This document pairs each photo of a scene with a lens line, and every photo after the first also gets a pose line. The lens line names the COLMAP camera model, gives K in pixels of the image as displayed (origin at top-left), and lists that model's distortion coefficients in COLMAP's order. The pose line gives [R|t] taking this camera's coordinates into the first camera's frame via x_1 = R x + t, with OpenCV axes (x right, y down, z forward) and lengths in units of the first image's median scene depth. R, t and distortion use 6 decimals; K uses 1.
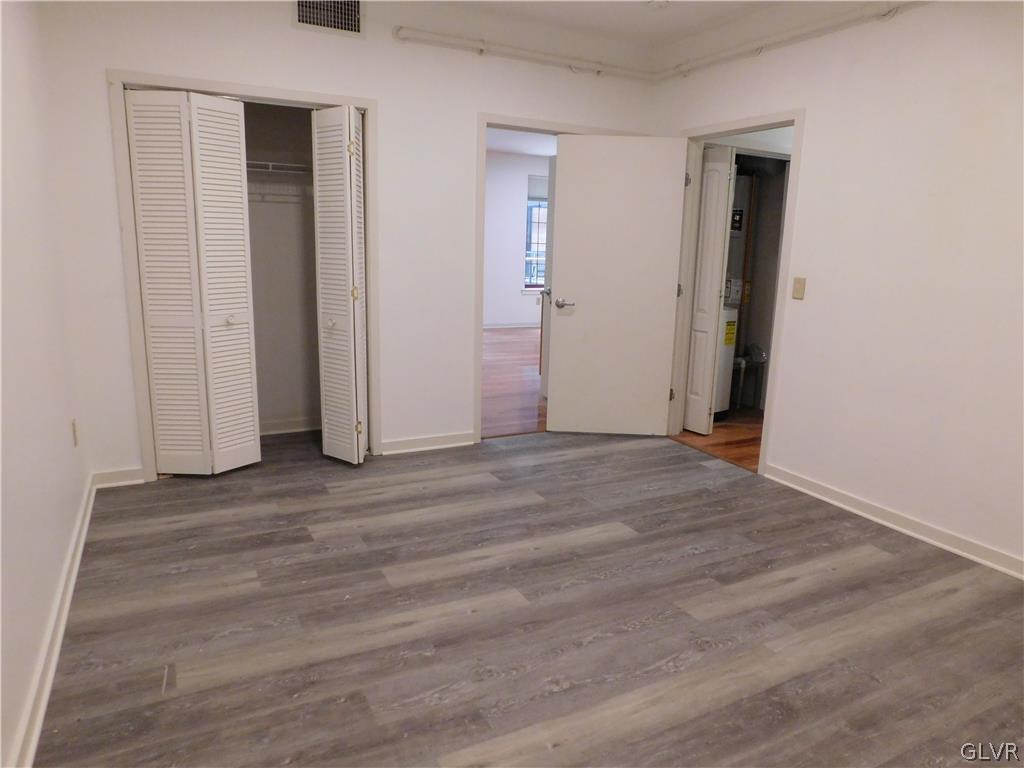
lens RADIAL K [[673.0, 0, 506.3], [0, 673.0, 383.5], [0, 0, 1]] dist [-0.063078, 0.052389]
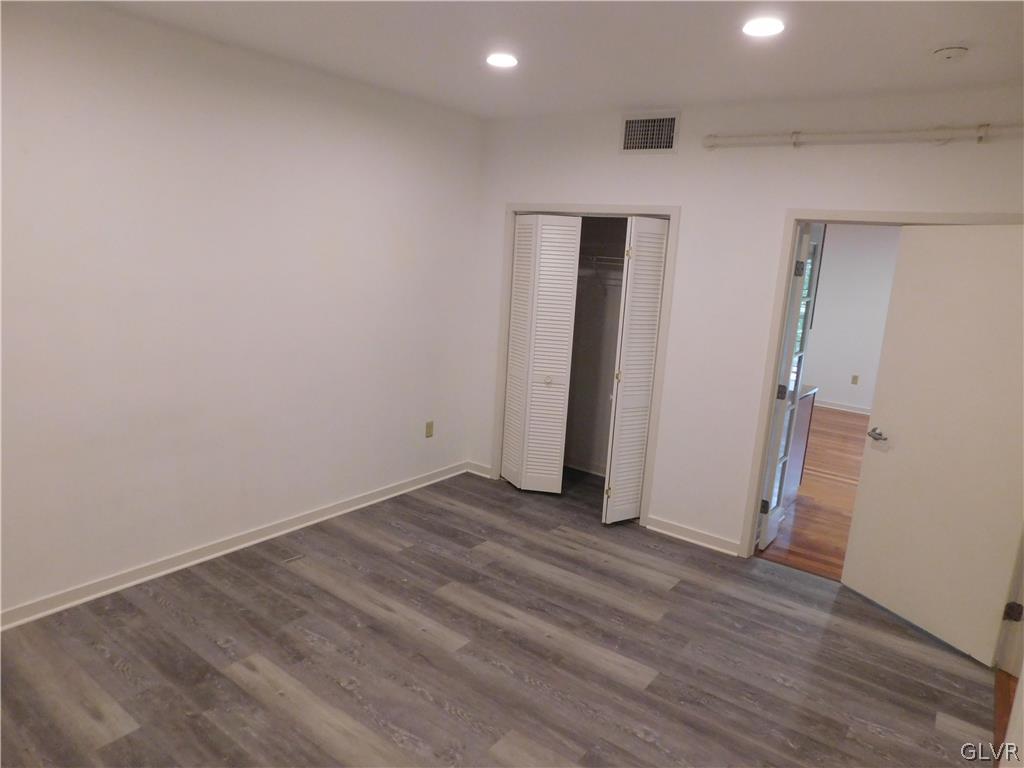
lens RADIAL K [[673.0, 0, 506.3], [0, 673.0, 383.5], [0, 0, 1]] dist [-0.063078, 0.052389]
pose [[0.440494, 0.175770, -0.880381, 0.787315], [-0.233705, 0.969286, 0.076587, -0.186855], [0.866803, 0.172014, 0.468043, 0.338763]]
